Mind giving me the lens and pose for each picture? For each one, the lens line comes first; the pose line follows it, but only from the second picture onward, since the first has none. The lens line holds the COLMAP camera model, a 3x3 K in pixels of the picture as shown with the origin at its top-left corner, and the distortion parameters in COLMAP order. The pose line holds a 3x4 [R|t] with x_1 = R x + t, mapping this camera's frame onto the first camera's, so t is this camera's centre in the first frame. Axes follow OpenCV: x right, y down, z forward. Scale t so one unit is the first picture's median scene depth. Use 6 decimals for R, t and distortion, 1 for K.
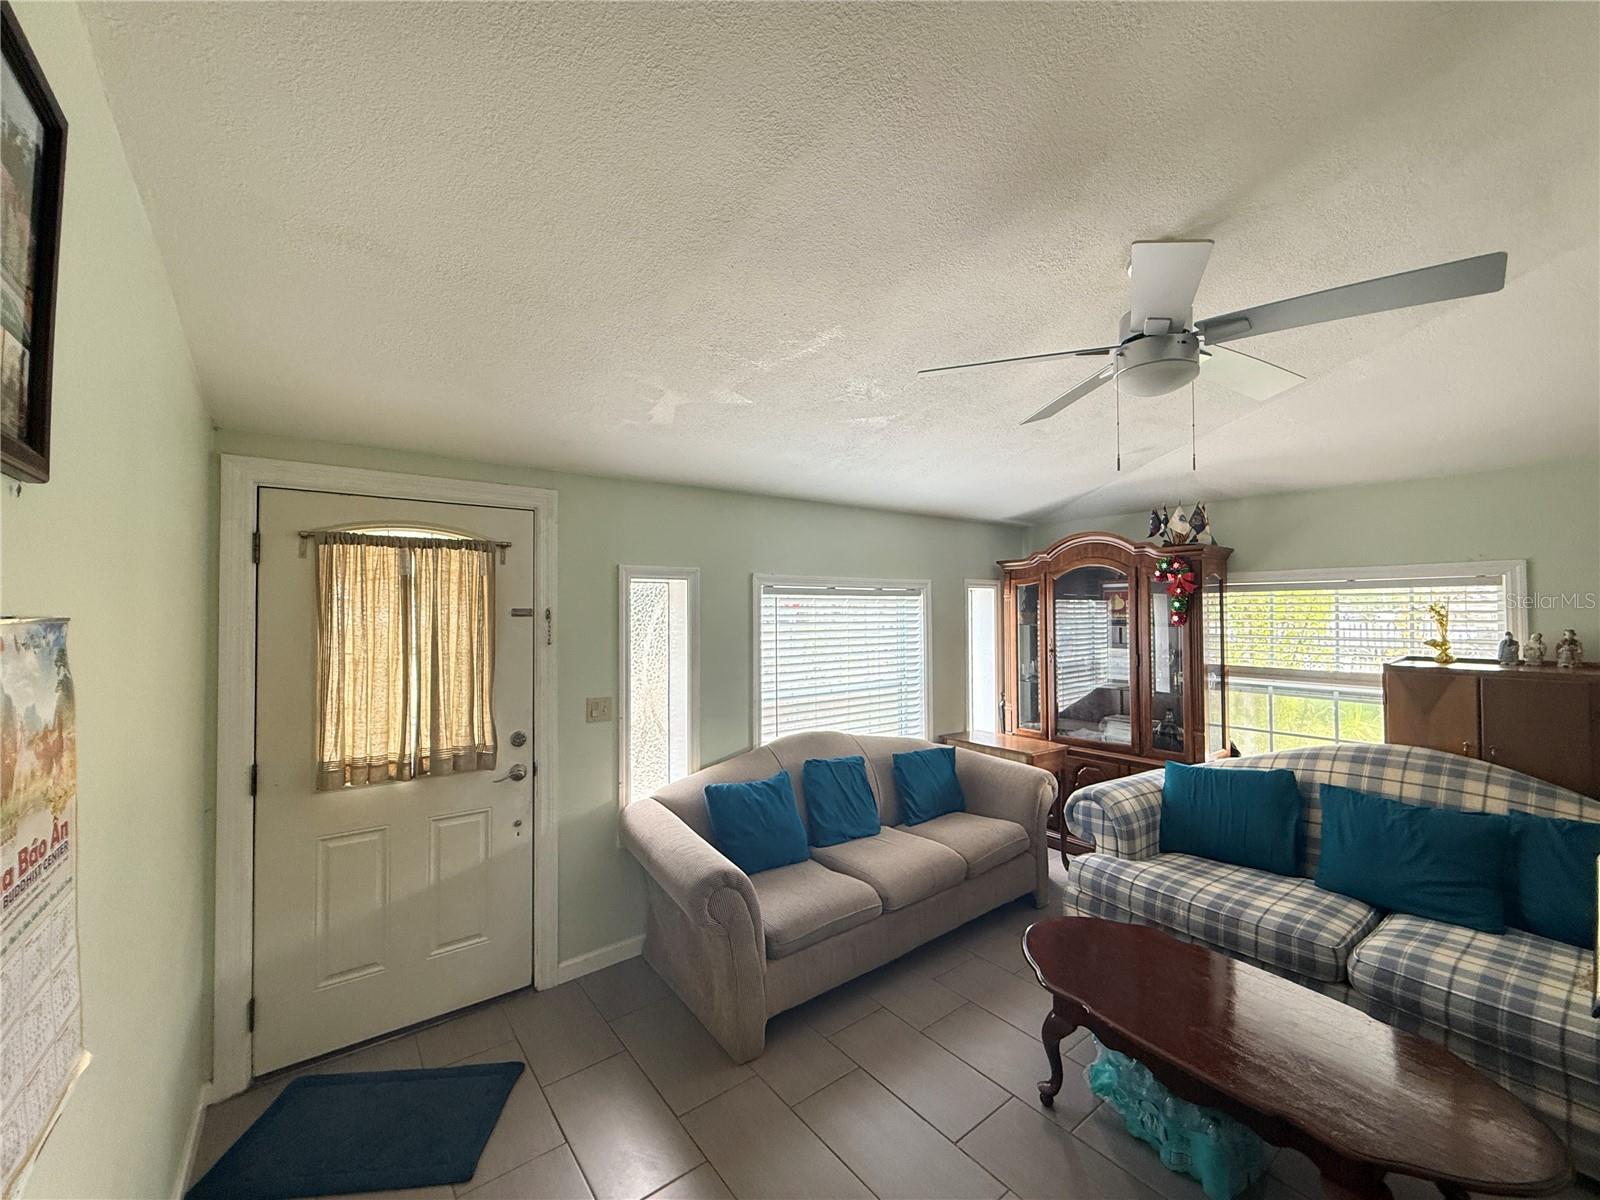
lens RADIAL K [[633.8, 0, 801.0], [0, 633.8, 602.3], [0, 0, 1]] dist [0.004429, 0.000439]
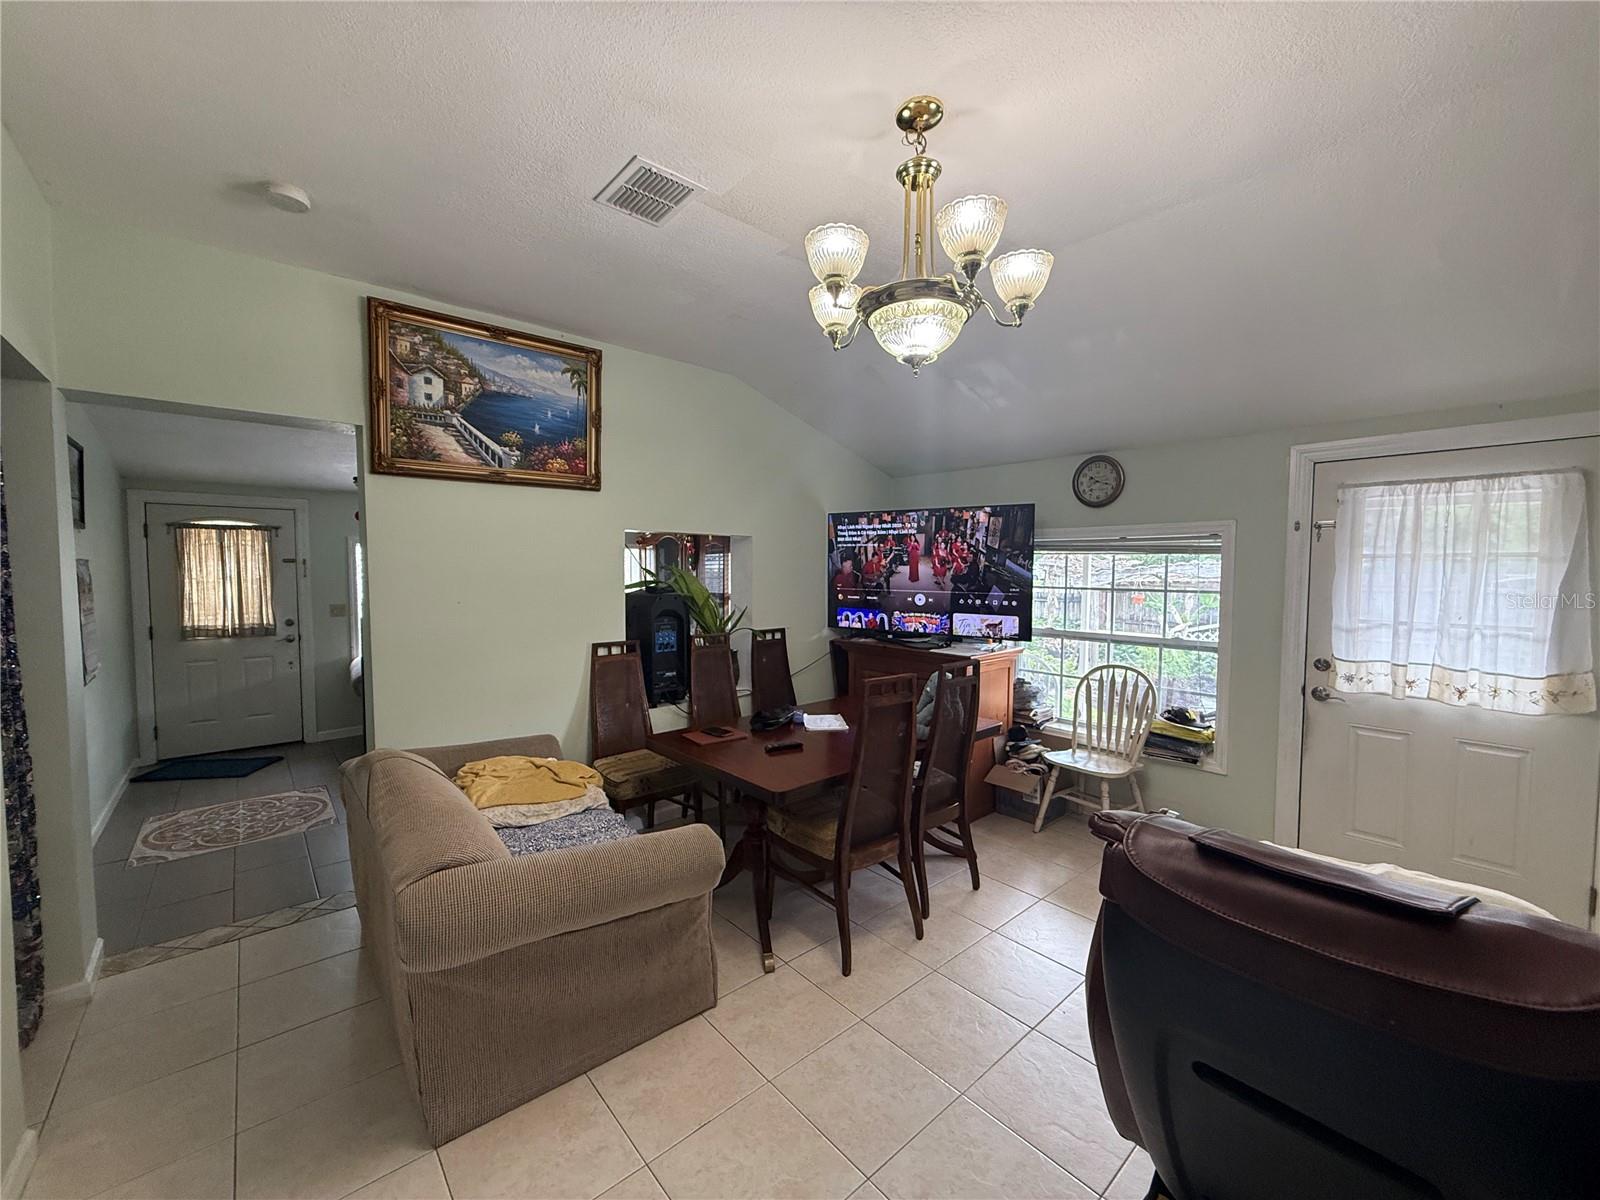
lens RADIAL K [[633.8, 0, 792.8], [0, 633.8, 596.4], [0, 0, 1]] dist [0.004429, 0.000439]
pose [[0.998162, 0.001455, 0.060579, 1.084457], [-0.005373, 0.997899, 0.064561, -0.009557], [-0.060358, -0.064768, 0.996073, -1.172816]]
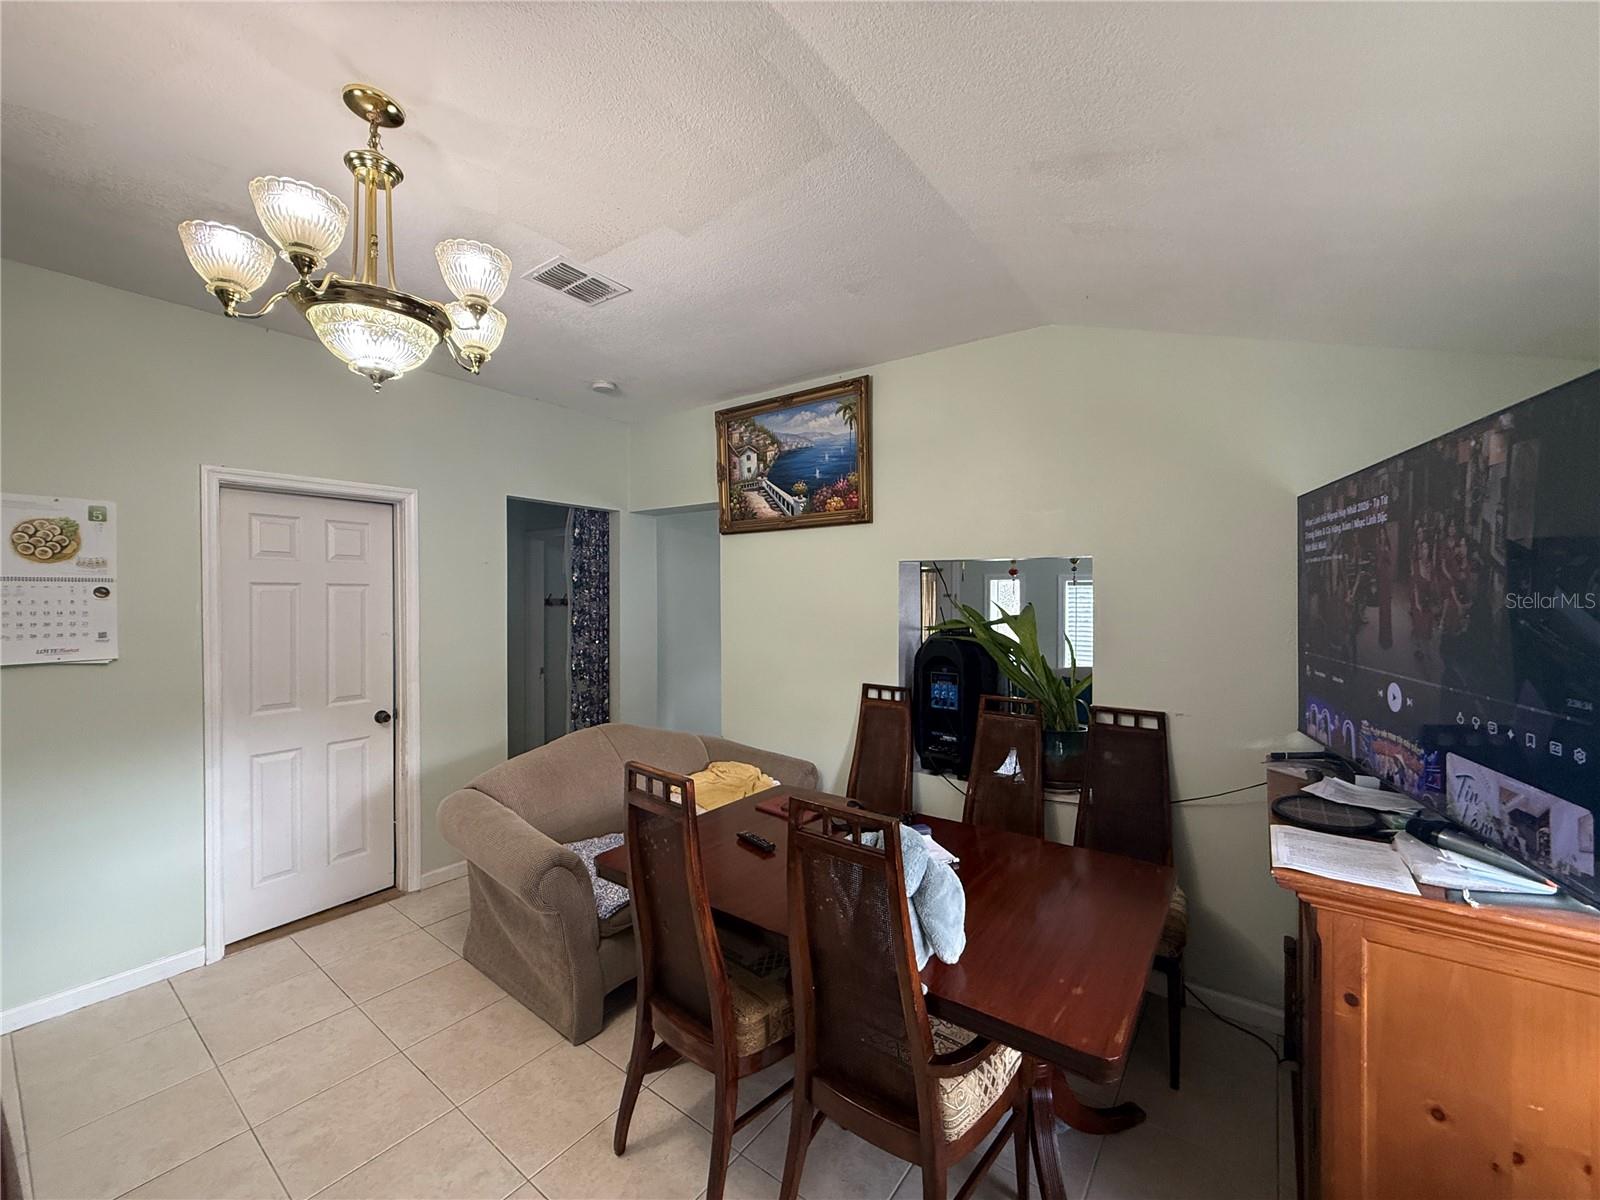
lens RADIAL K [[633.8, 0, 802.0], [0, 633.8, 599.1], [0, 0, 1]] dist [0.004429, 0.000439]
pose [[0.282839, 0.007230, -0.959140, 2.844985], [0.012332, 0.999862, 0.011173, -0.002230], [0.959088, -0.014989, 0.282710, 0.660510]]
